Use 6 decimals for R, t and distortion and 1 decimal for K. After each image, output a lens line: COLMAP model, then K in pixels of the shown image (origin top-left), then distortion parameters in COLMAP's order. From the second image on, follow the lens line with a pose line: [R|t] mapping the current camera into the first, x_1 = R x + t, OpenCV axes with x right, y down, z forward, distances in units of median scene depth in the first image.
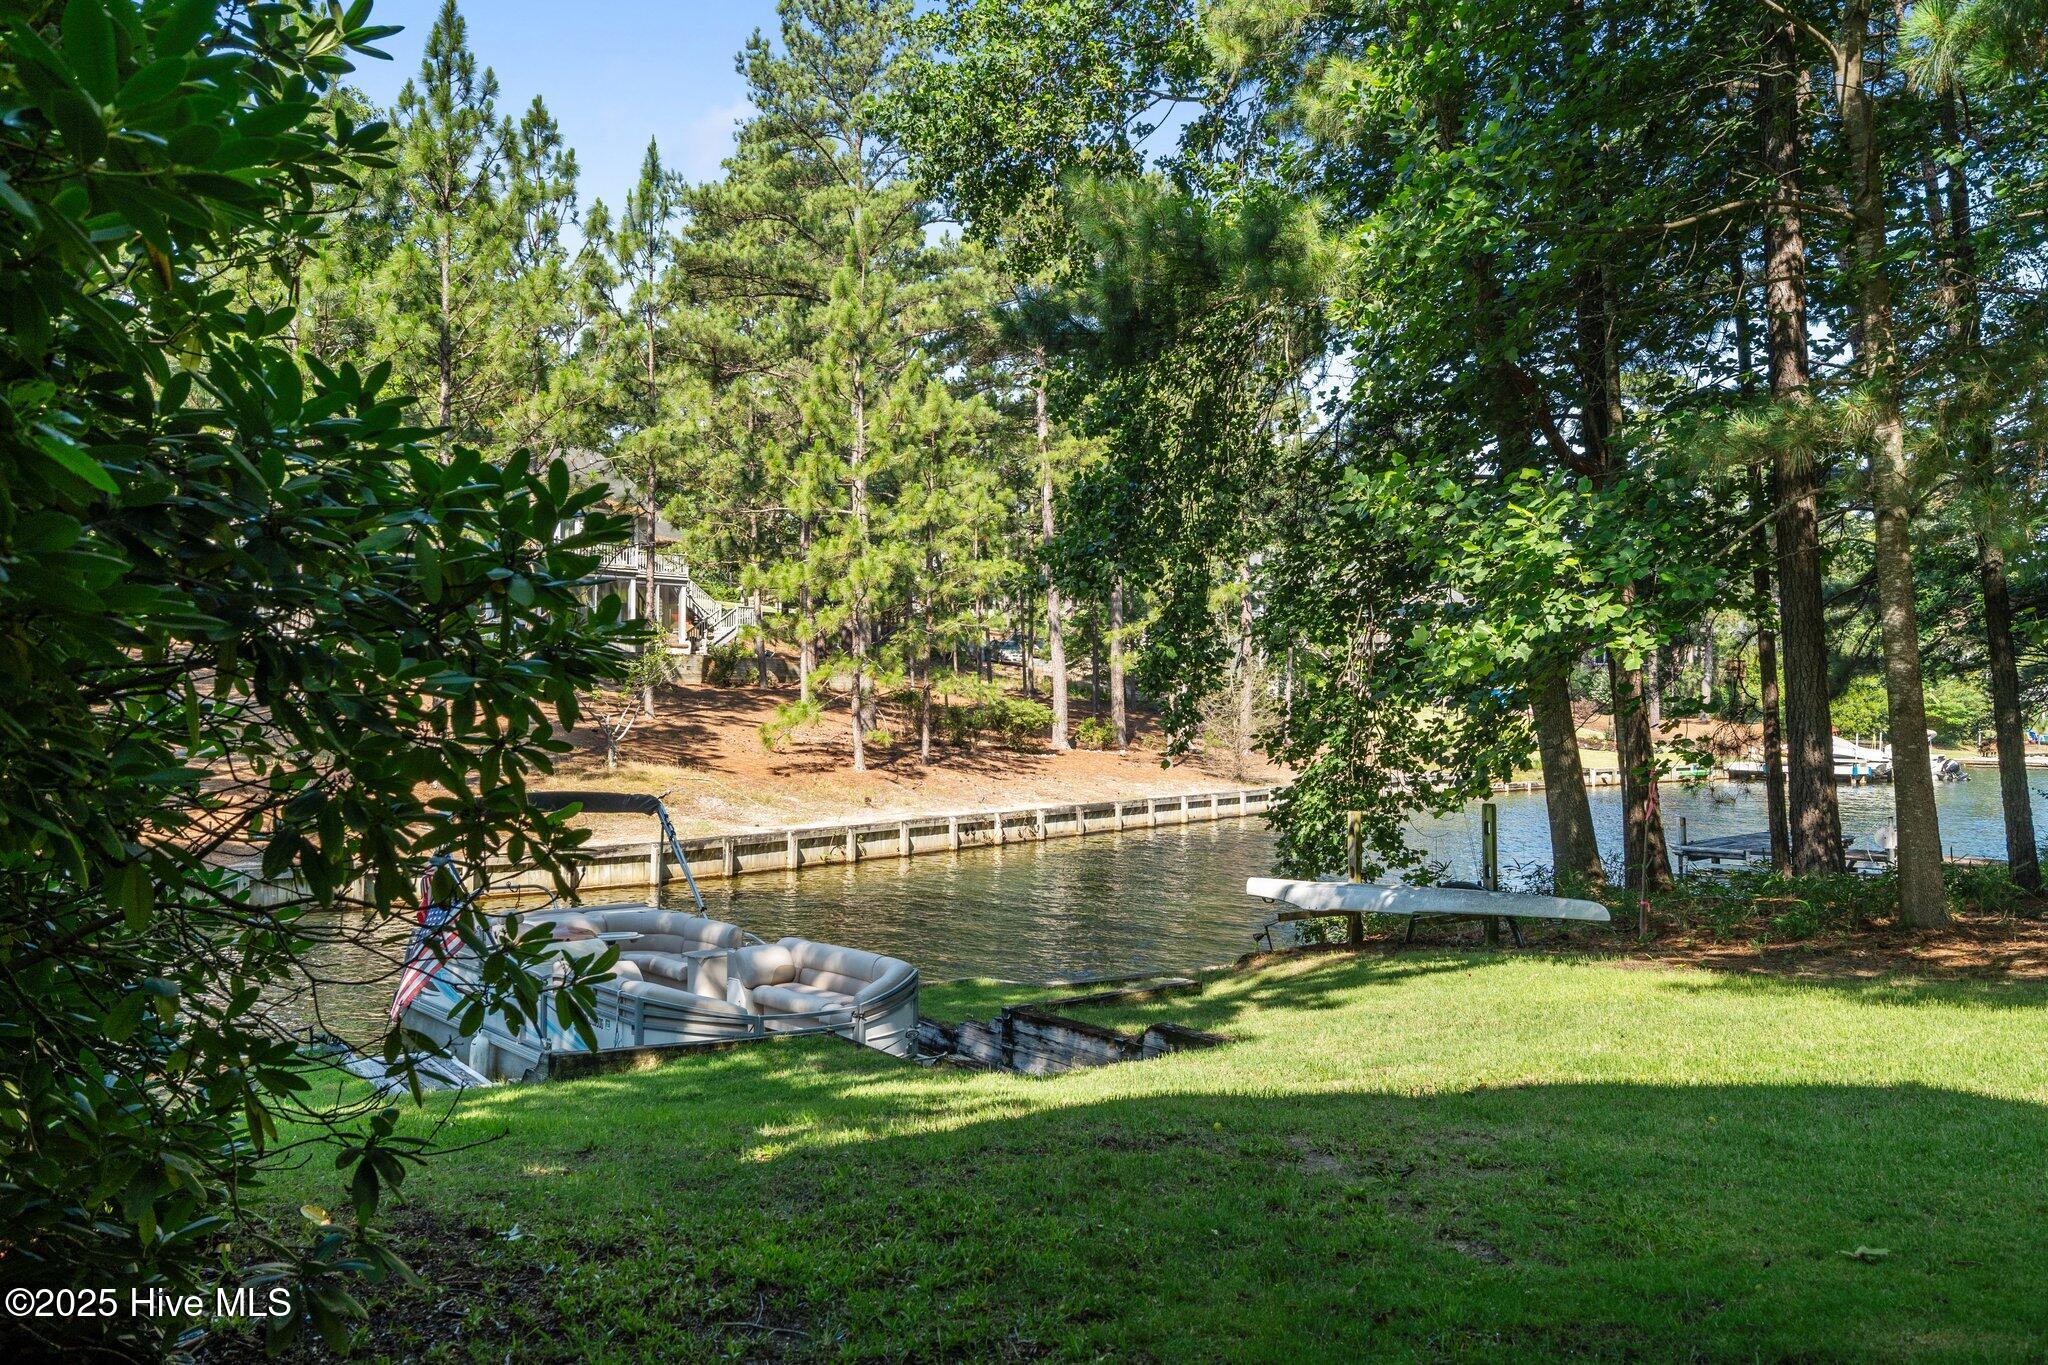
lens RADIAL K [[1620.7, 0, 1024.8], [0, 1620.7, 684.5], [0, 0, 1]] dist [0.015796, -0.012000]
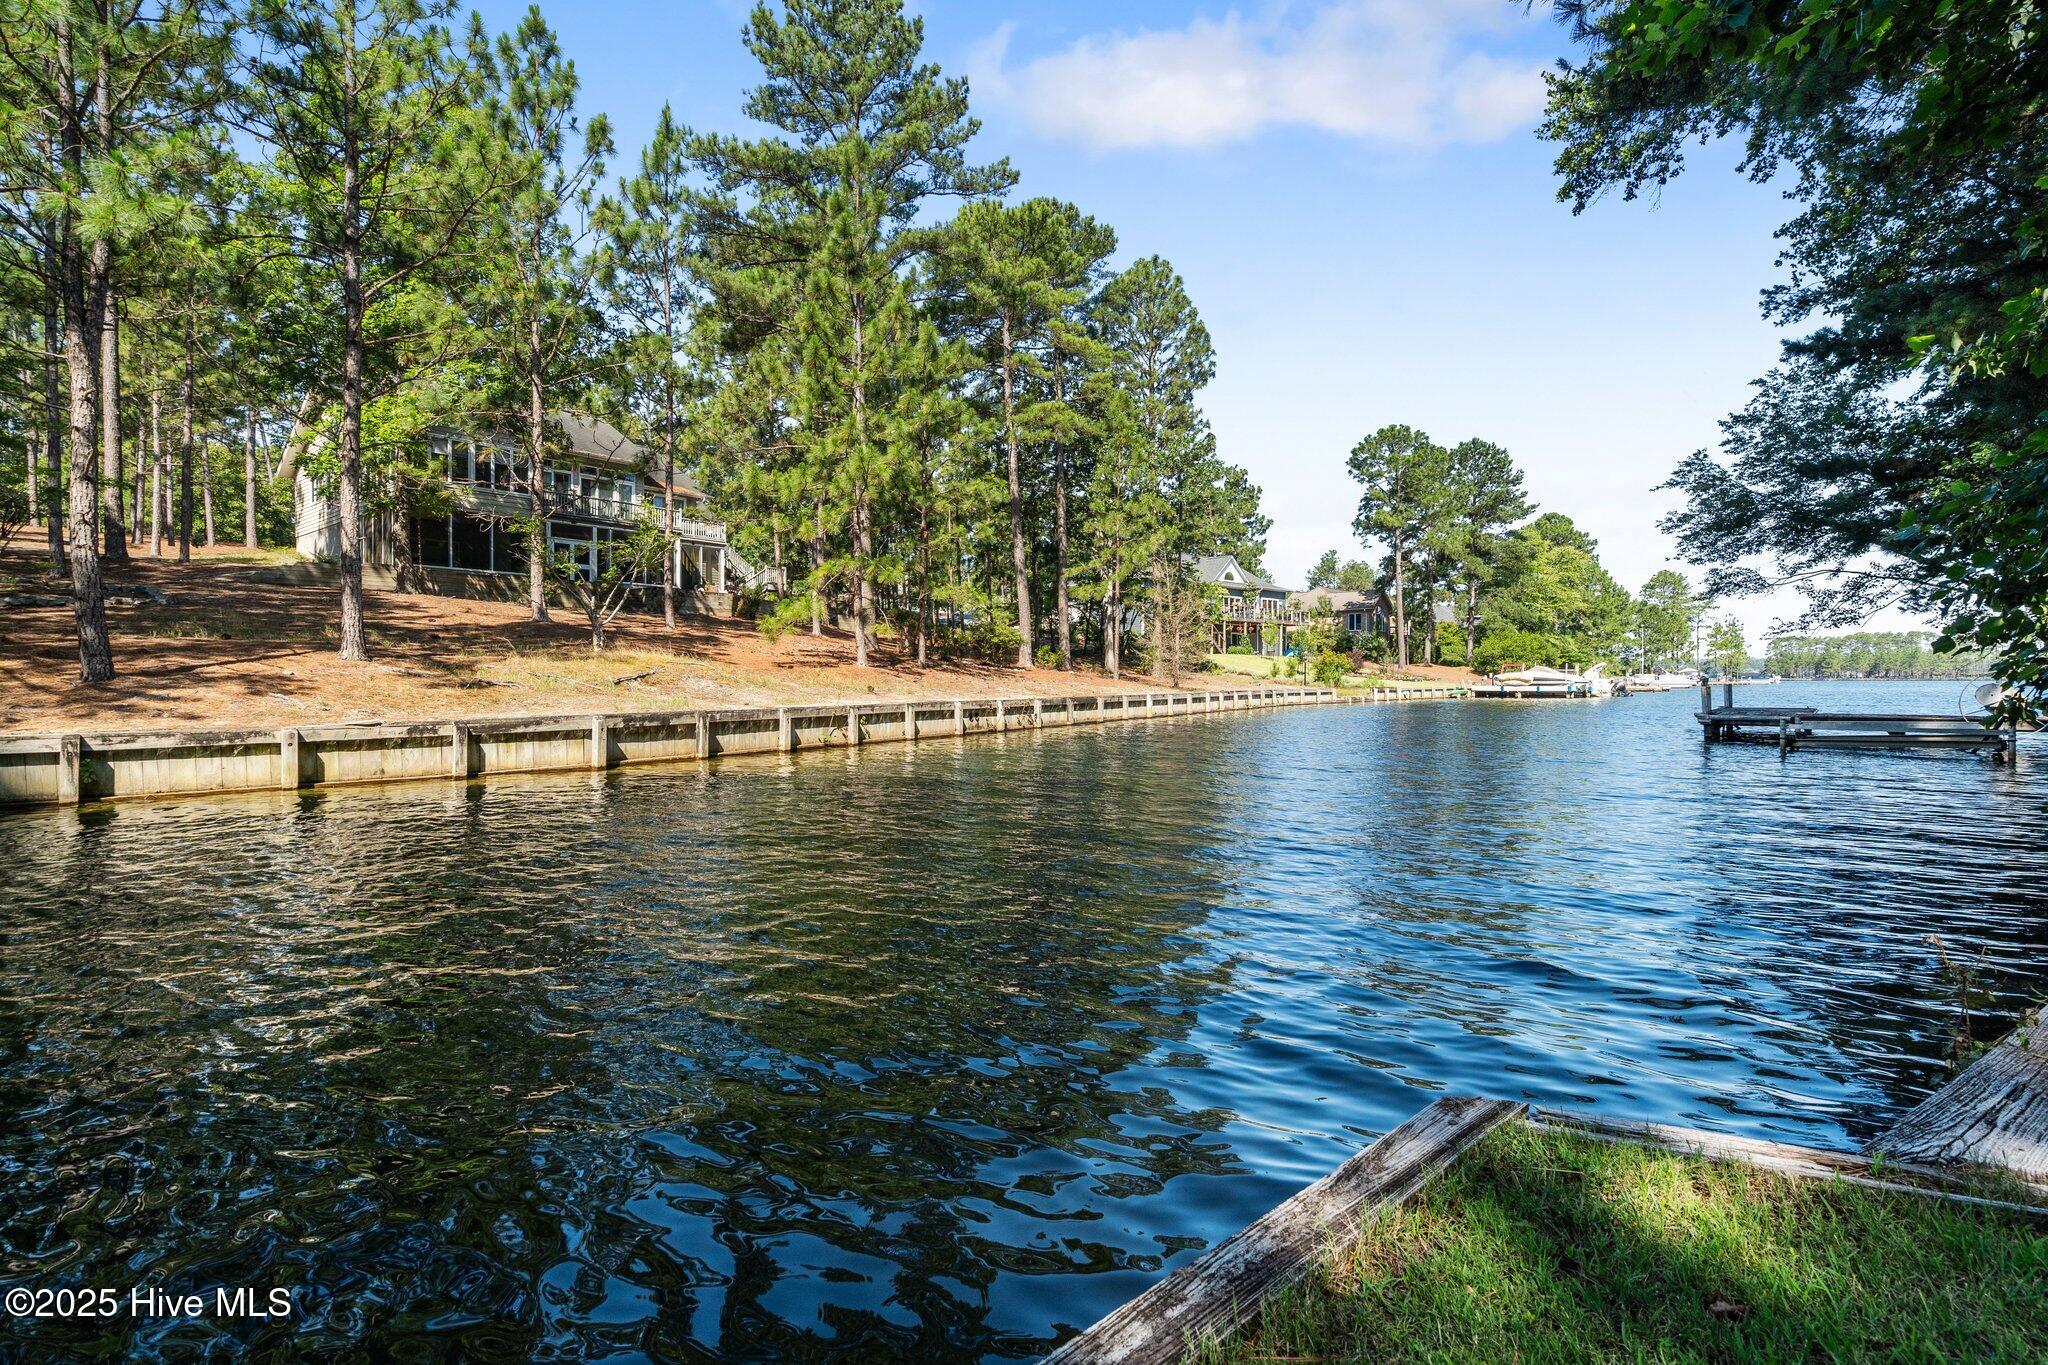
lens RADIAL K [[922.2, 0, 1024.2], [0, 922.2, 687.8], [0, 0, 1]] dist [-0.007656, 0.000964]
pose [[0.997474, -0.011433, 0.070101, -0.040384], [0.010234, 0.999795, 0.017446, 0.059404], [-0.070286, -0.016685, 0.997387, 0.407155]]
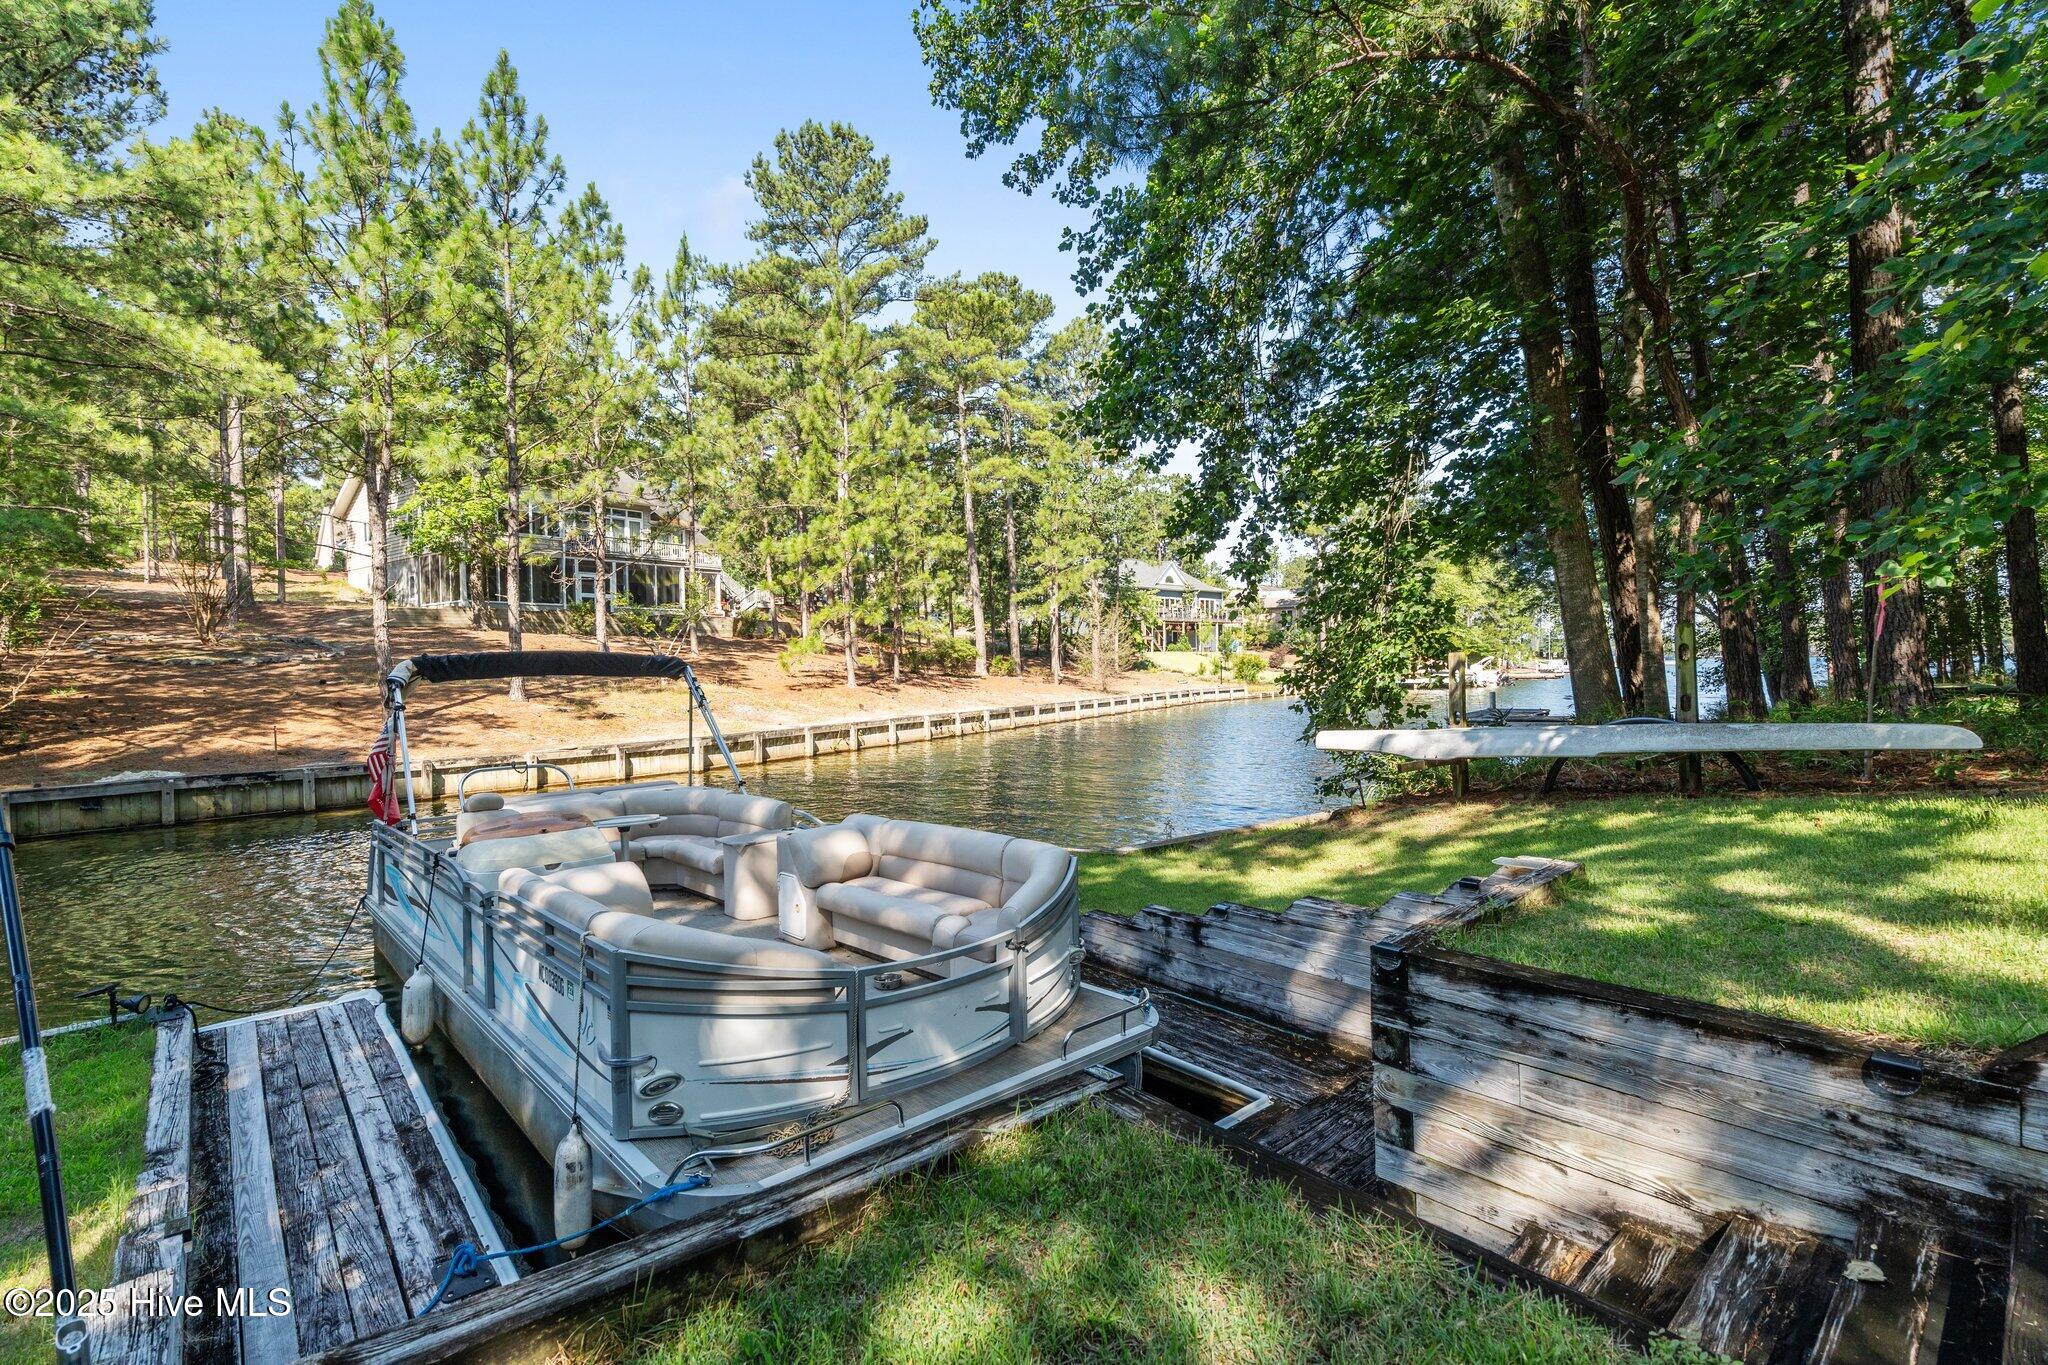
lens RADIAL K [[922.2, 0, 1018.4], [0, 922.2, 685.5], [0, 0, 1]] dist [-0.007656, 0.000964]
pose [[0.994423, -0.026299, 0.102129, -0.042915], [0.023171, 0.999229, 0.031689, 0.031714], [-0.102883, -0.029146, 0.994266, 0.214052]]
